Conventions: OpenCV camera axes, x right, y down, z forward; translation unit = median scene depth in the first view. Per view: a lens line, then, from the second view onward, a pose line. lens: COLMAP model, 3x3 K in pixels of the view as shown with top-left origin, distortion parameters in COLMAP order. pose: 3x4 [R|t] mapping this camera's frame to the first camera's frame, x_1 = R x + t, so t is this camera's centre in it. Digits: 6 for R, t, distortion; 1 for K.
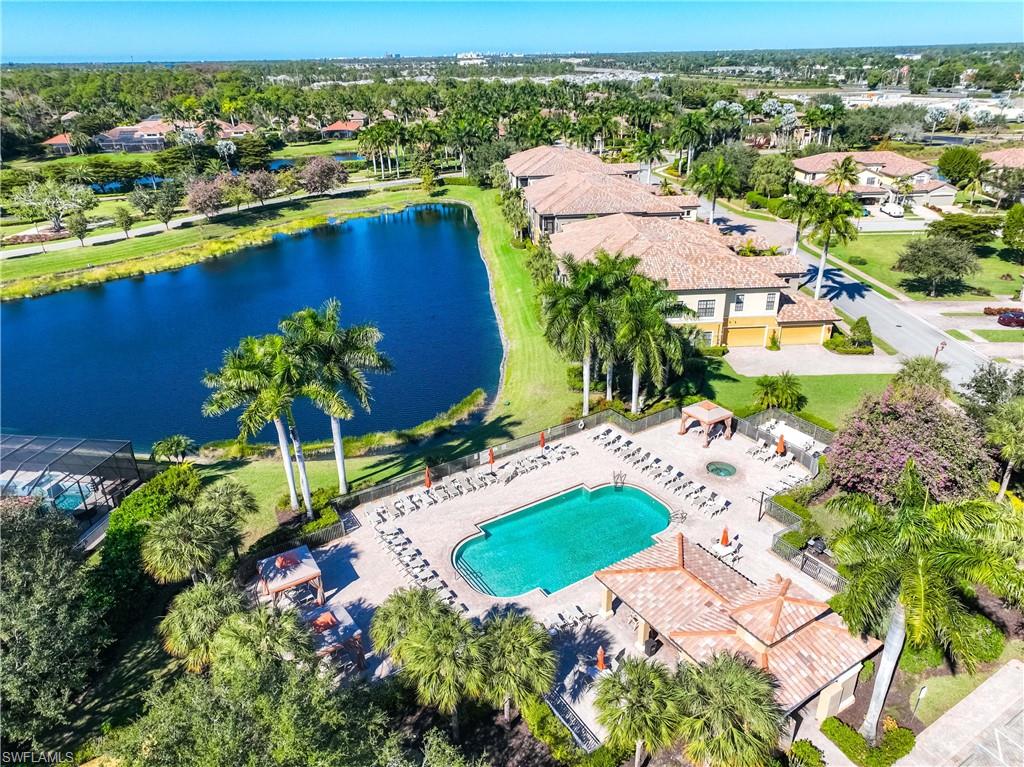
lens RADIAL K [[713.1, 0, 512.0], [0, 713.1, 383.5], [0, 0, 1]] dist [0.000968, 0.004925]
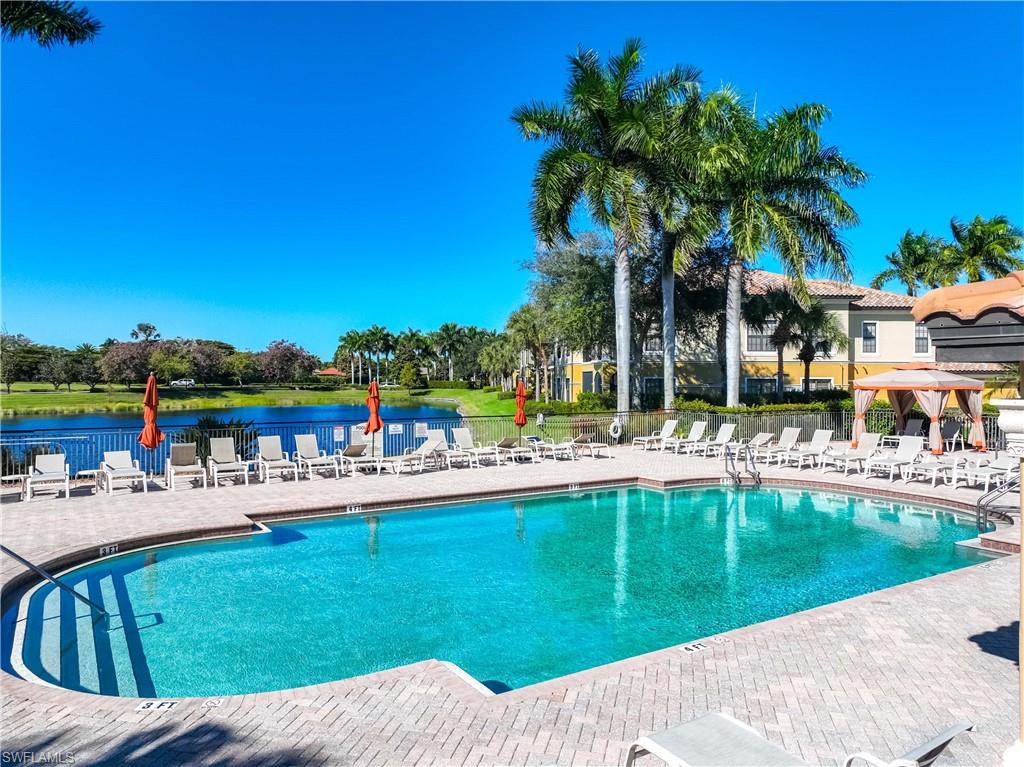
lens RADIAL K [[713.1, 0, 512.0], [0, 713.1, 383.5], [0, 0, 1]] dist [0.000968, 0.004925]
pose [[0.999791, 0.019521, -0.006115, 0.029778], [-0.020305, 0.910794, -0.412361, 0.169016], [-0.002480, 0.412399, 0.911000, 0.483018]]
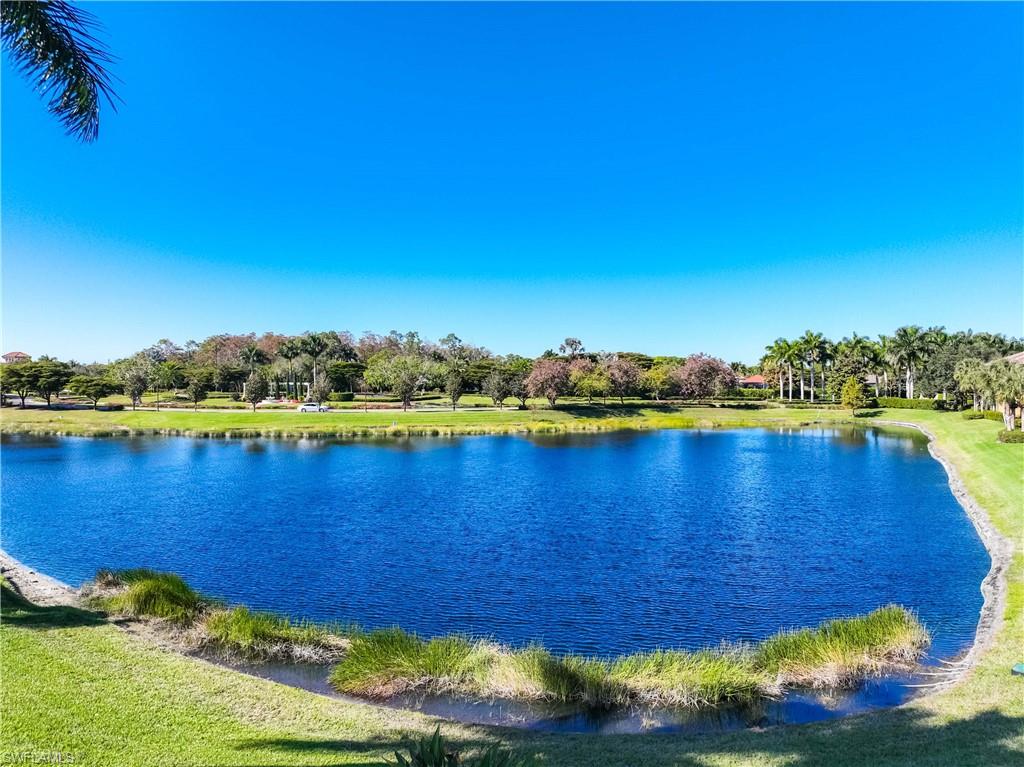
lens RADIAL K [[713.1, 0, 512.0], [0, 713.1, 383.5], [0, 0, 1]] dist [0.000968, 0.004925]
pose [[0.833715, 0.024920, -0.551632, -0.018468], [-0.247283, 0.910063, -0.332620, 0.057814], [0.493731, 0.413720, 0.764896, 0.633360]]
